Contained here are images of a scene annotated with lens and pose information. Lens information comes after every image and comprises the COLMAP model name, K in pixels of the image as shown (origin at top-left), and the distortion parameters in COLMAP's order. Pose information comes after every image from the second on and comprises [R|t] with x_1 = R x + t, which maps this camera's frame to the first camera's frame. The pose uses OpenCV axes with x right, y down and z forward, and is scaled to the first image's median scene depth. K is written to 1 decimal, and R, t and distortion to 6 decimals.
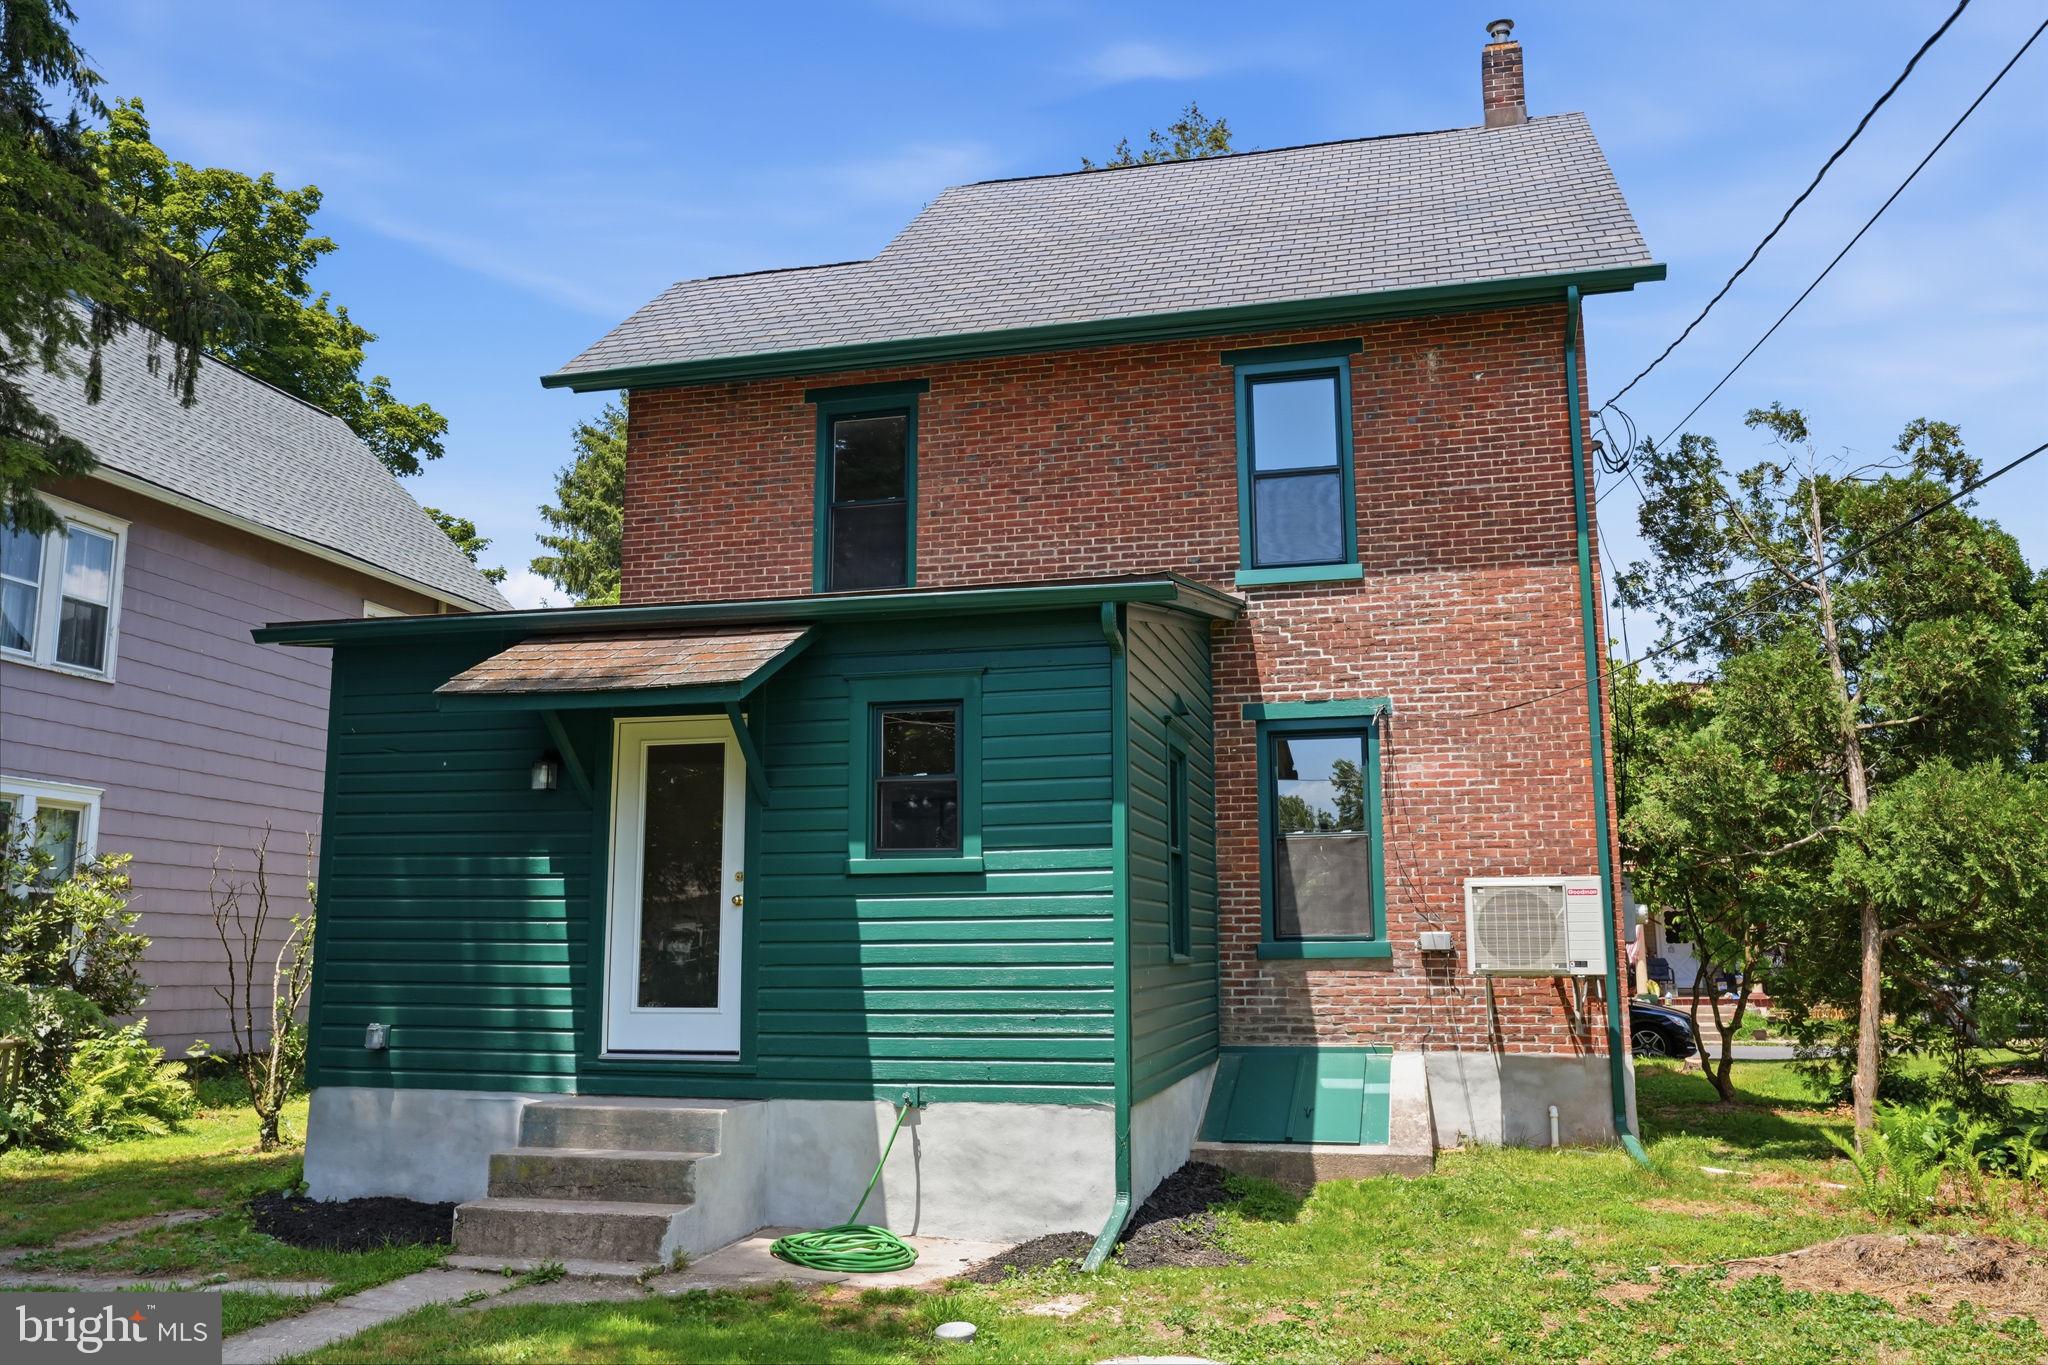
lens RADIAL K [[1633.4, 0, 1024.0], [0, 1633.4, 682.5], [0, 0, 1]] dist [-0.004193, 0.003656]
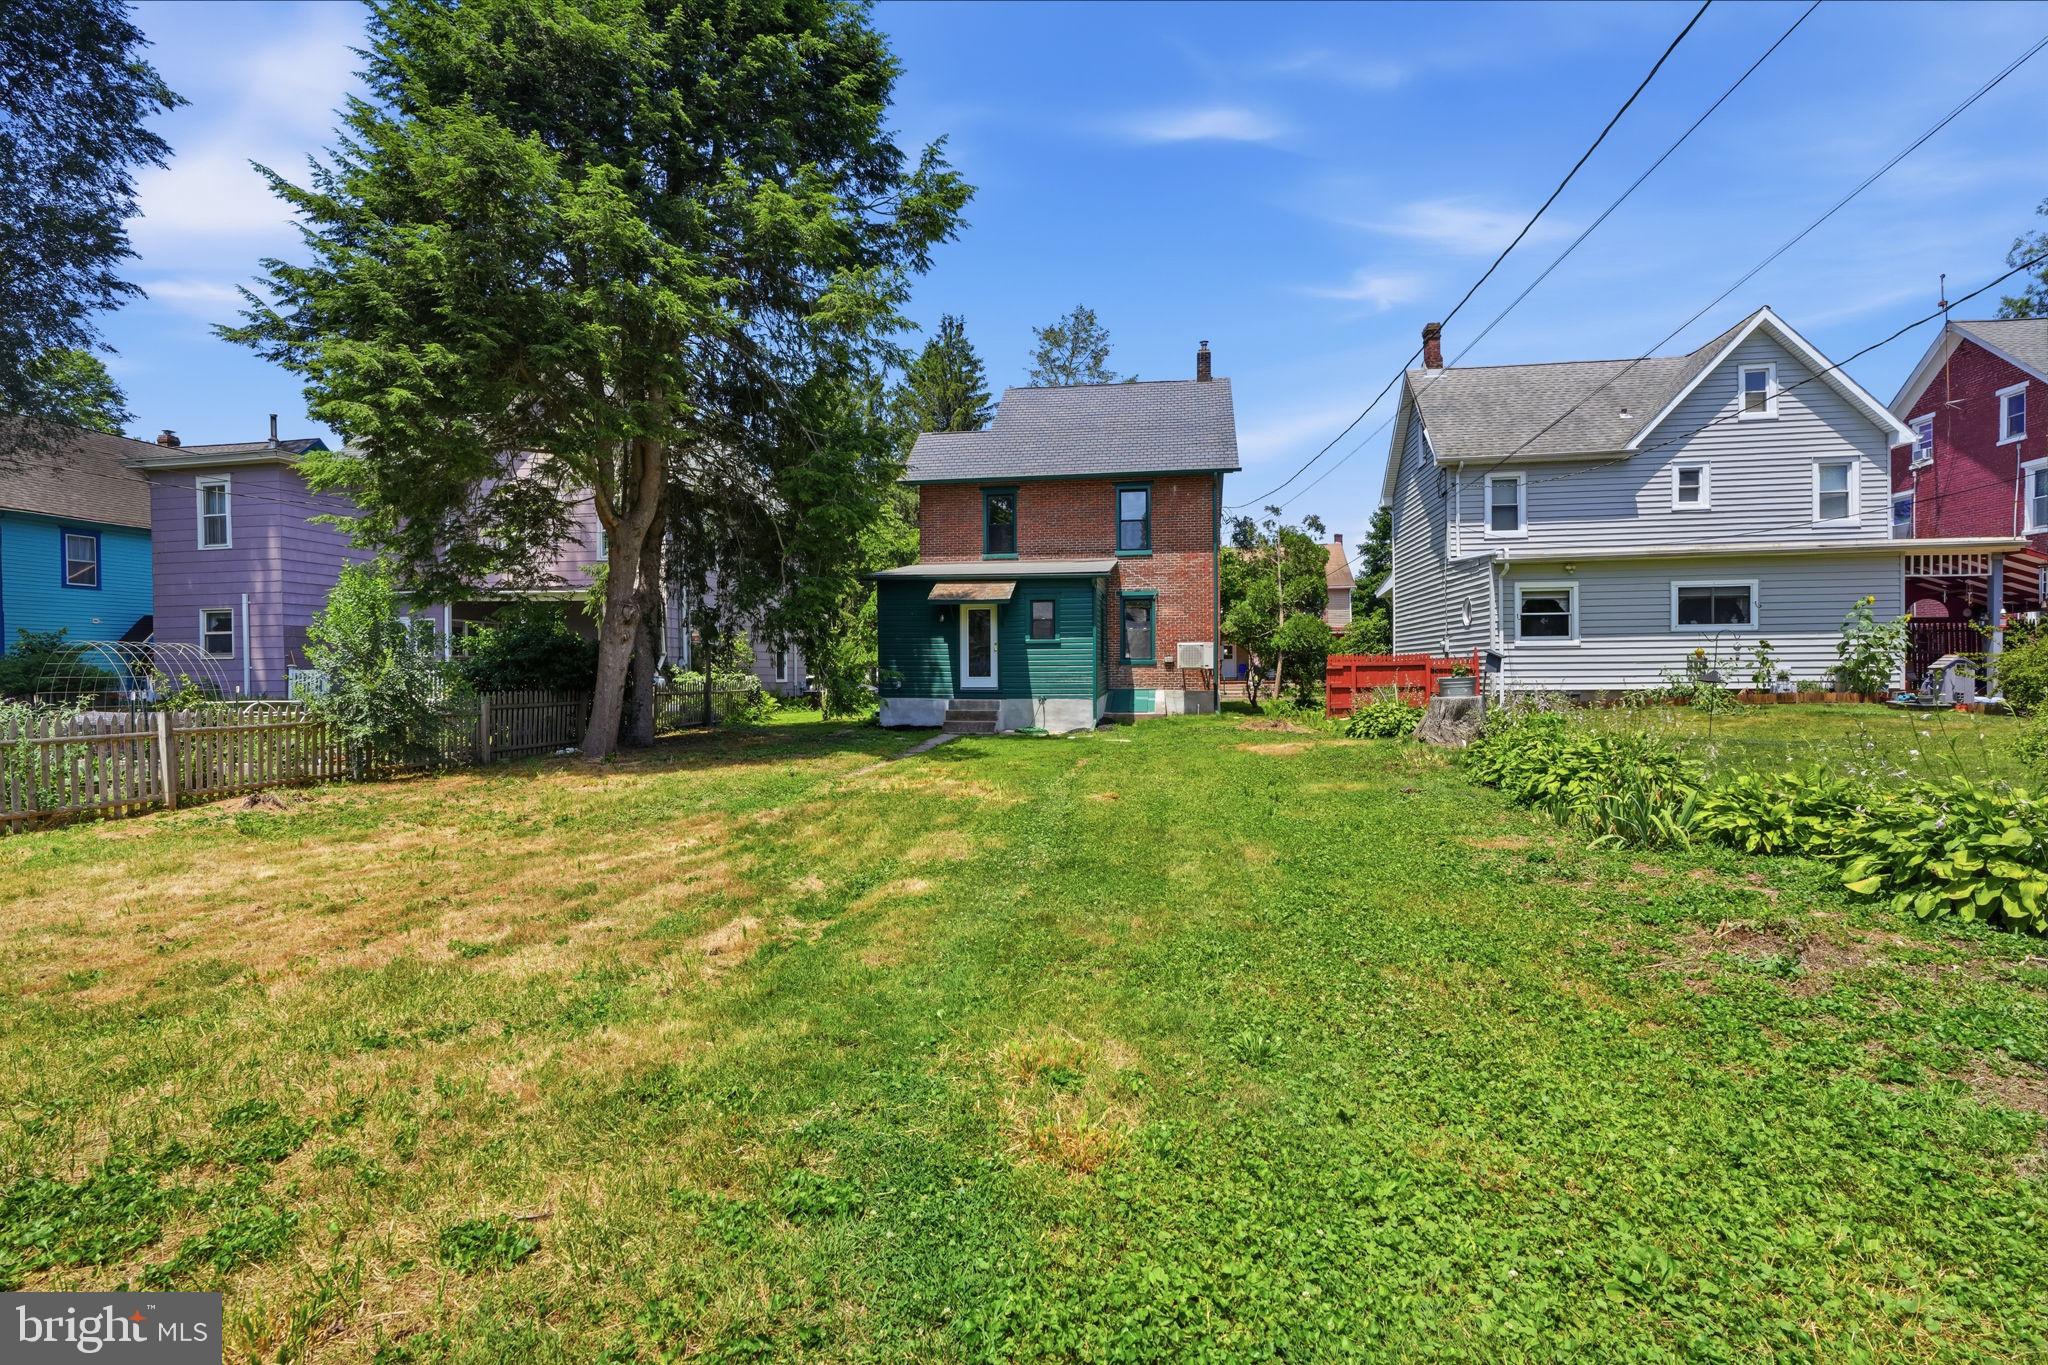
lens RADIAL K [[912.5, 0, 1022.8], [0, 912.5, 675.2], [0, 0, 1]] dist [-0.001319, 0.001794]
pose [[0.995988, -0.002023, 0.089459, -0.255689], [-0.013972, 0.983966, 0.177807, -0.165659], [-0.088385, -0.178344, 0.979991, -0.977349]]
